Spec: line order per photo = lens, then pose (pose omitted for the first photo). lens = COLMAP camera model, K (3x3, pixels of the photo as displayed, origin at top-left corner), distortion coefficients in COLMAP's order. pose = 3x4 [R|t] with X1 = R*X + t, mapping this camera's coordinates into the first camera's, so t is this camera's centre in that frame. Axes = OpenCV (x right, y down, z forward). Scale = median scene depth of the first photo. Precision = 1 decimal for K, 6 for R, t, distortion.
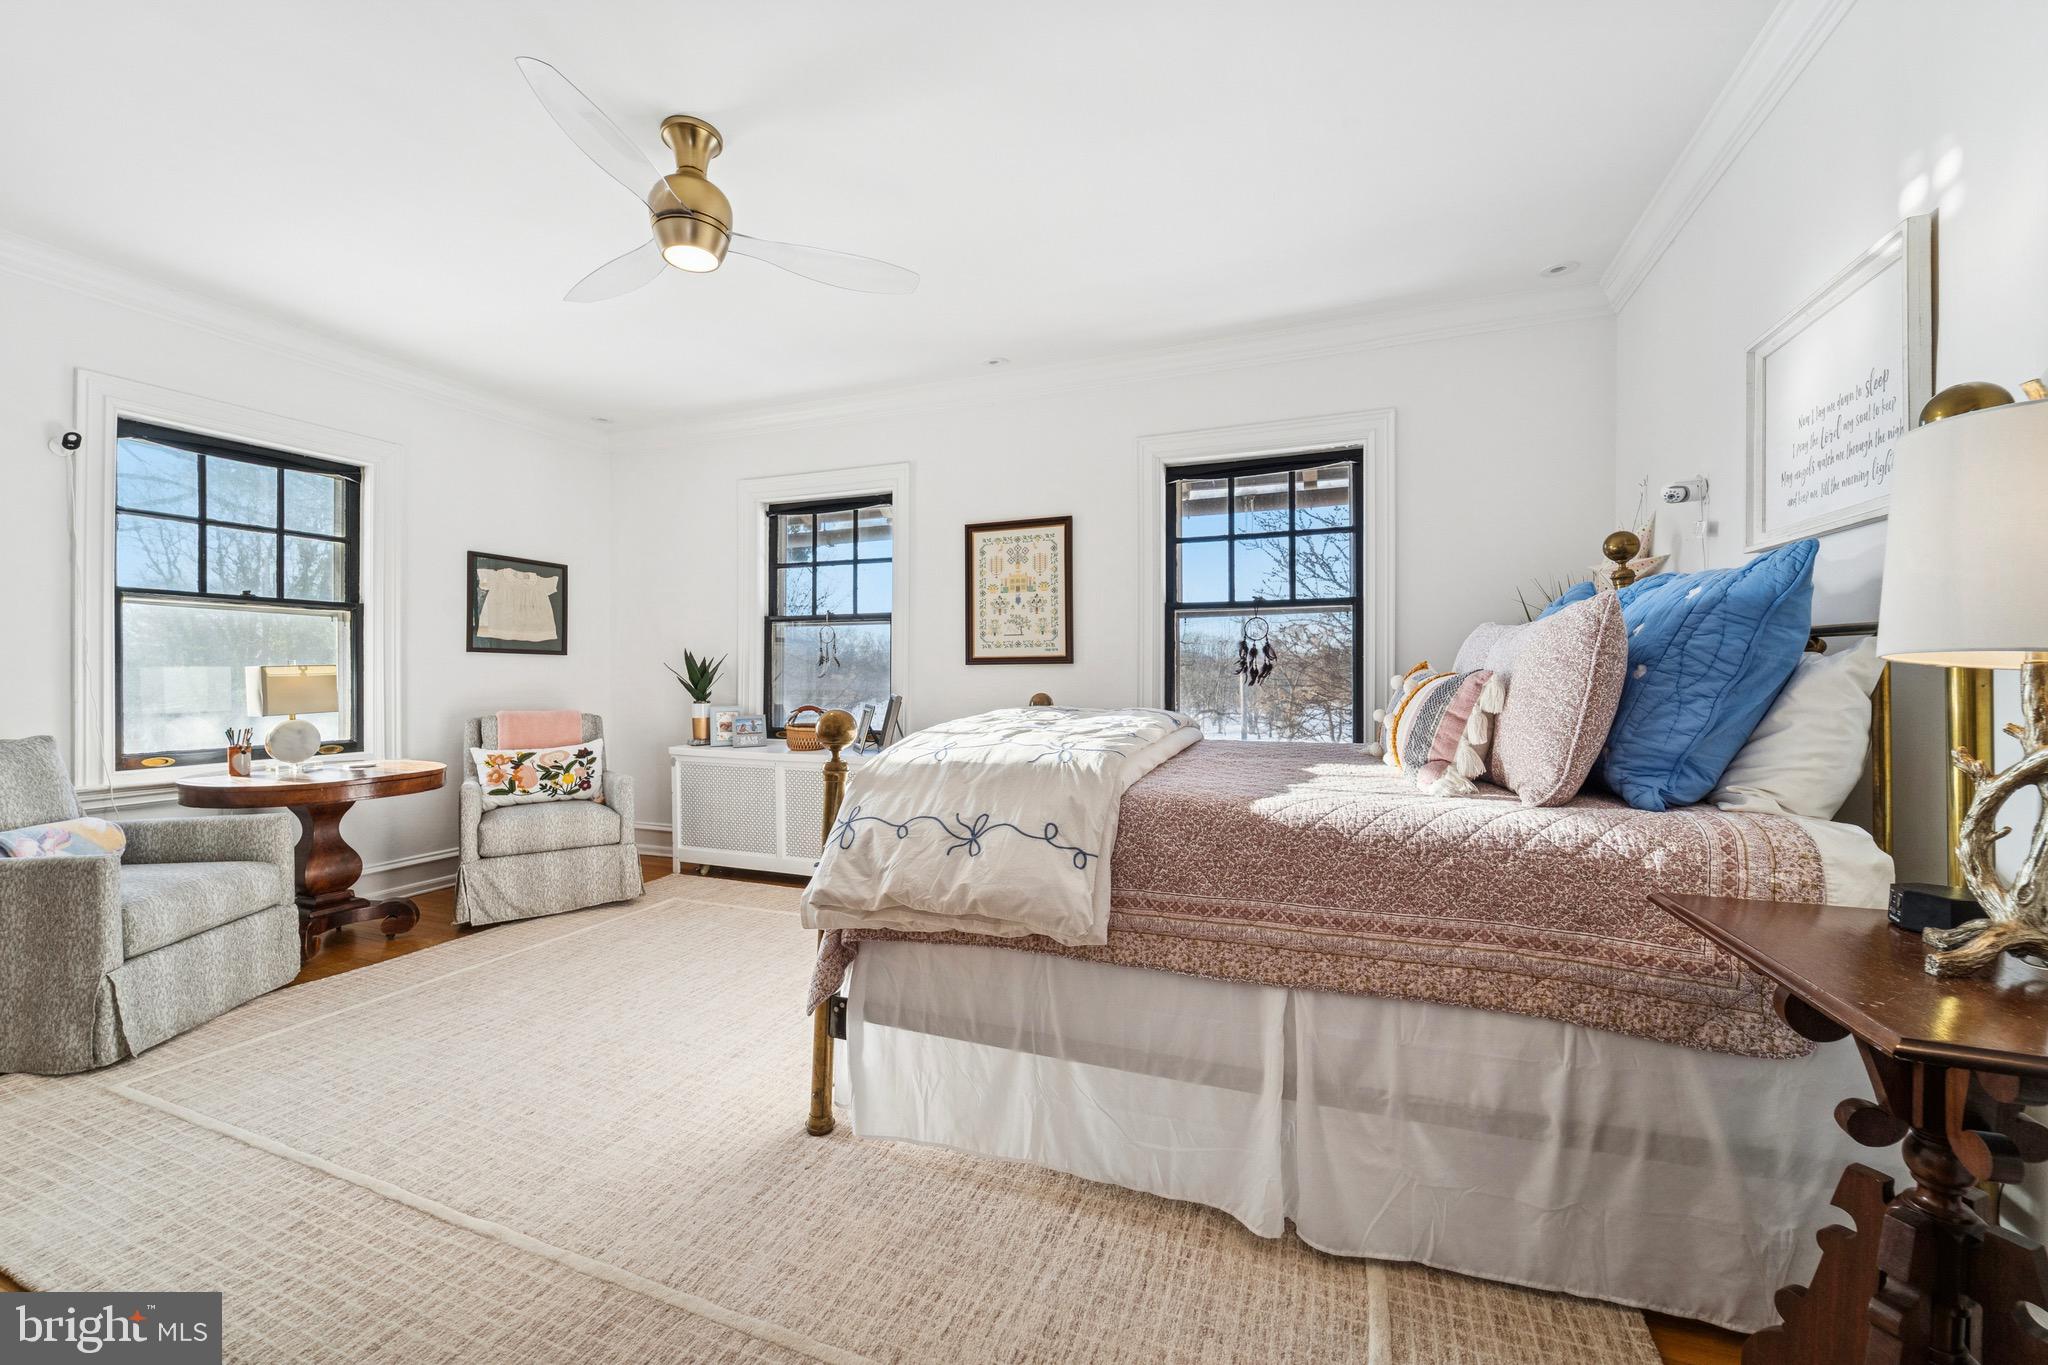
lens RADIAL K [[825.0, 0, 1043.6], [0, 825.0, 672.9], [0, 0, 1]] dist [0.001387, -0.001492]
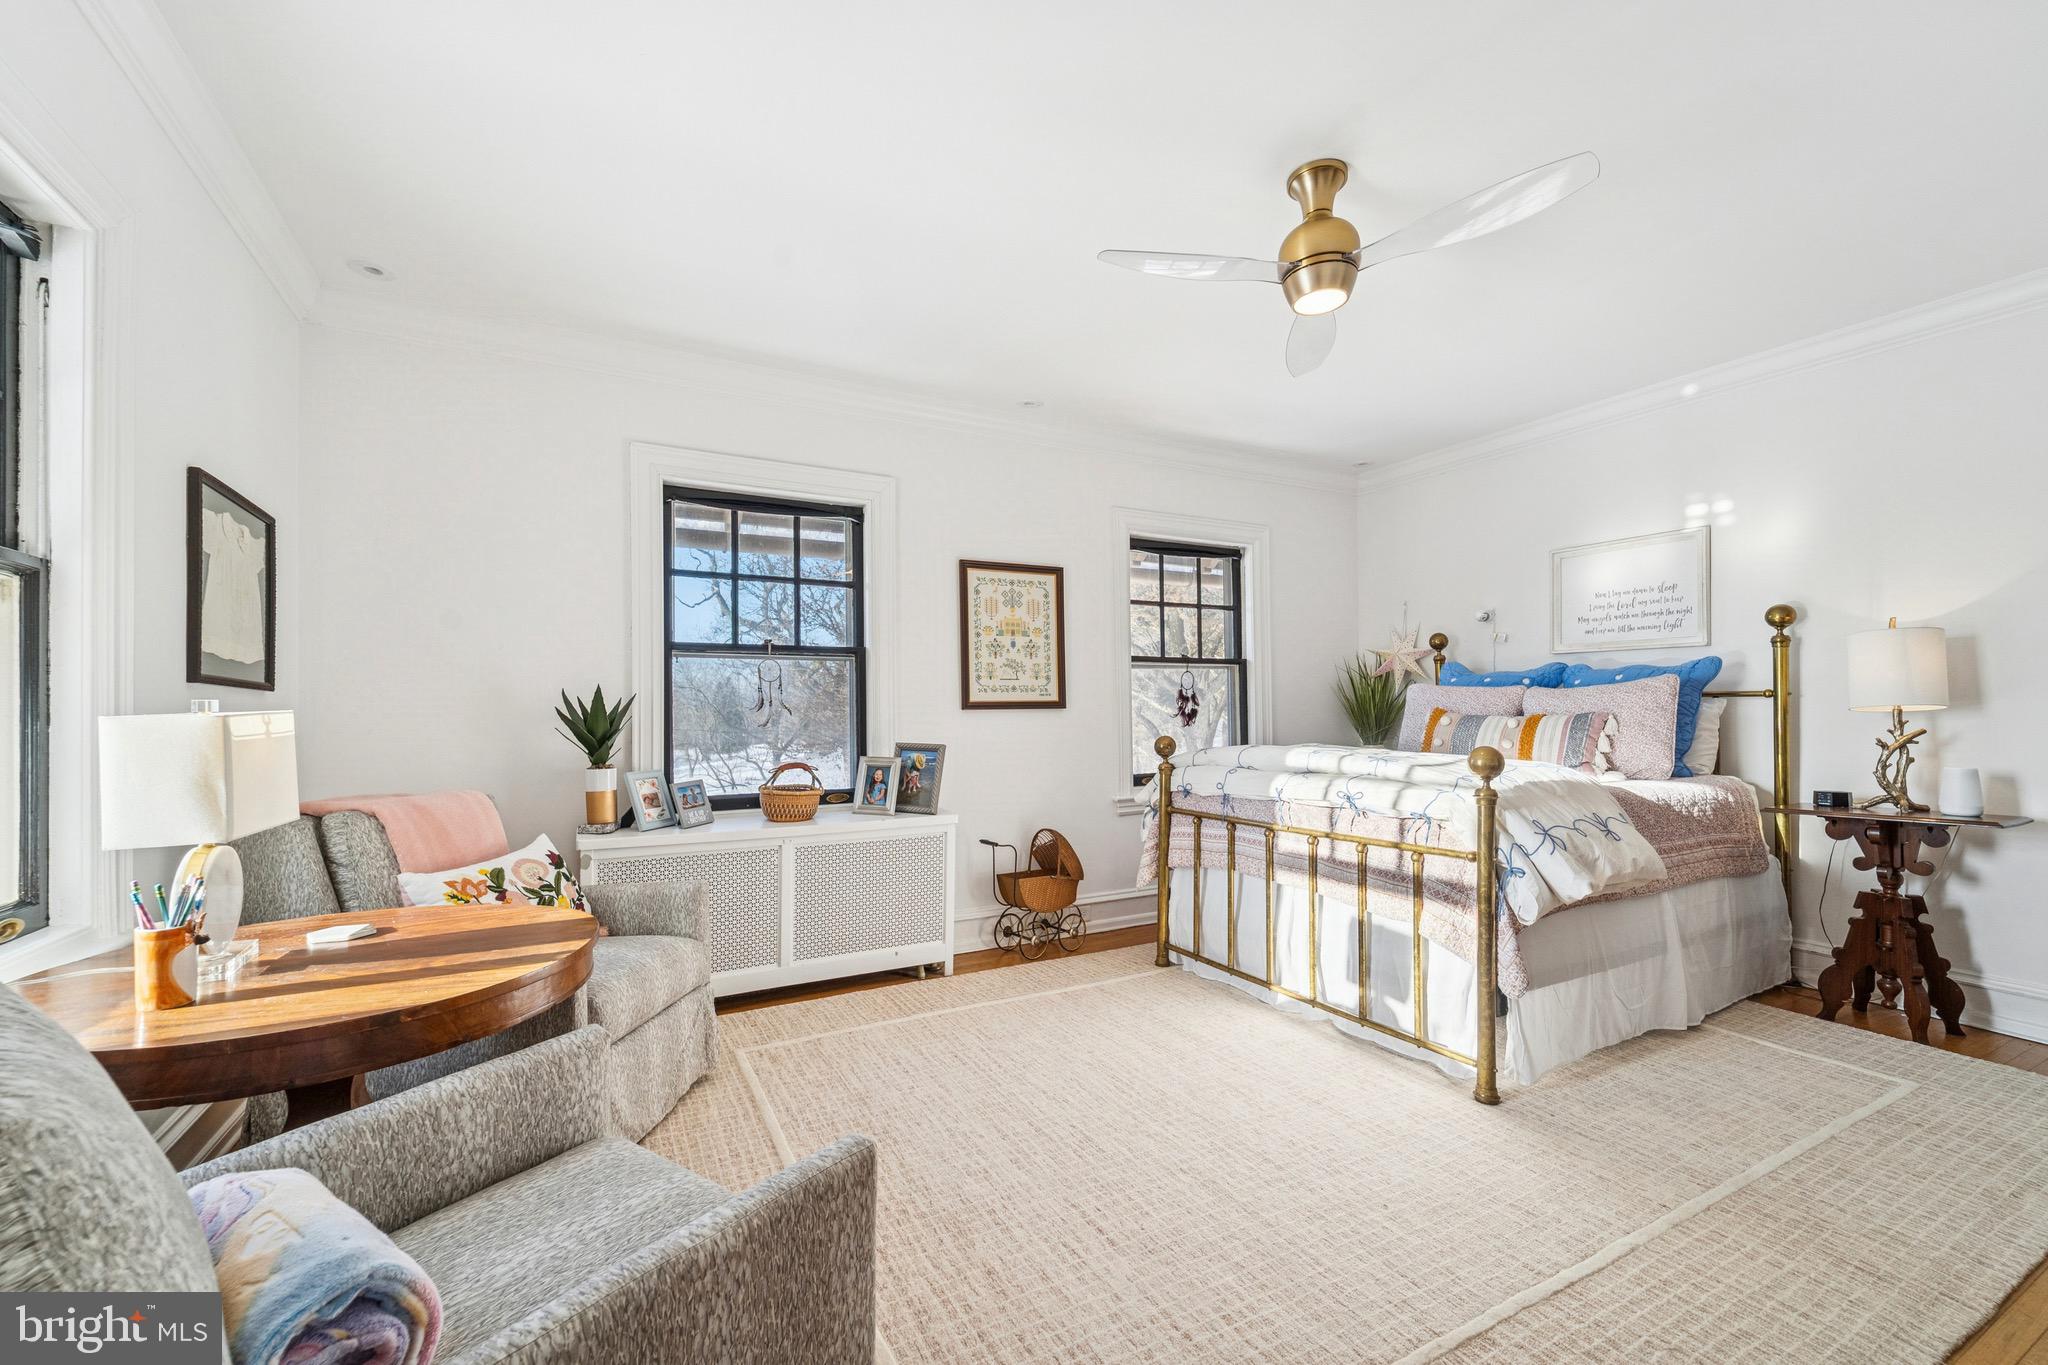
lens RADIAL K [[825.0, 0, 1039.3], [0, 825.0, 699.5], [0, 0, 1]] dist [0.001387, -0.001492]
pose [[0.648085, 0.010045, 0.761502, -0.749326], [0.007301, 0.999785, -0.019402, -0.002620], [-0.761533, 0.018134, 0.647872, 0.333959]]
